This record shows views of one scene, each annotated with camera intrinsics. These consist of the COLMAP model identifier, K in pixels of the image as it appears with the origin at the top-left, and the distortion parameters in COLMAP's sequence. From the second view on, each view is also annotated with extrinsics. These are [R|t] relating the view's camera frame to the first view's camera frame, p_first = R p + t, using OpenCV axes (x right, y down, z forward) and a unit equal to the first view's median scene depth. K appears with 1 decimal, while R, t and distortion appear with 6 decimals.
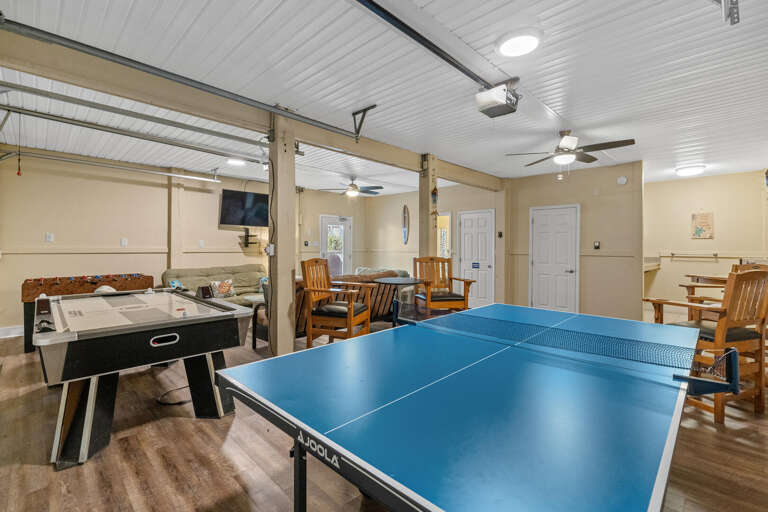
lens RADIAL K [[351.4, 0, 383.1], [0, 351.4, 253.0], [0, 0, 1]] dist [0.000053, -0.000041]
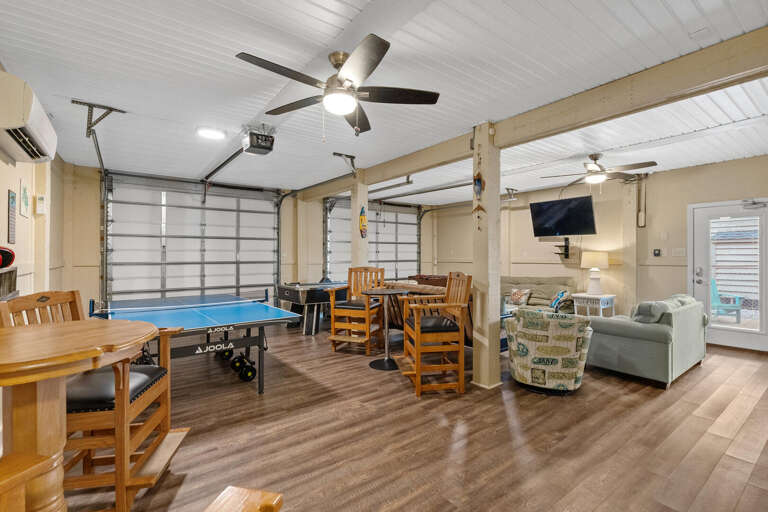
lens RADIAL K [[351.4, 0, 382.2], [0, 351.4, 256.1], [0, 0, 1]] dist [0.000053, -0.000041]
pose [[-0.153949, -0.008267, -0.988044, 0.617231], [-0.020840, 0.999770, -0.005118, -0.007099], [0.987859, 0.019803, -0.154086, 0.664565]]
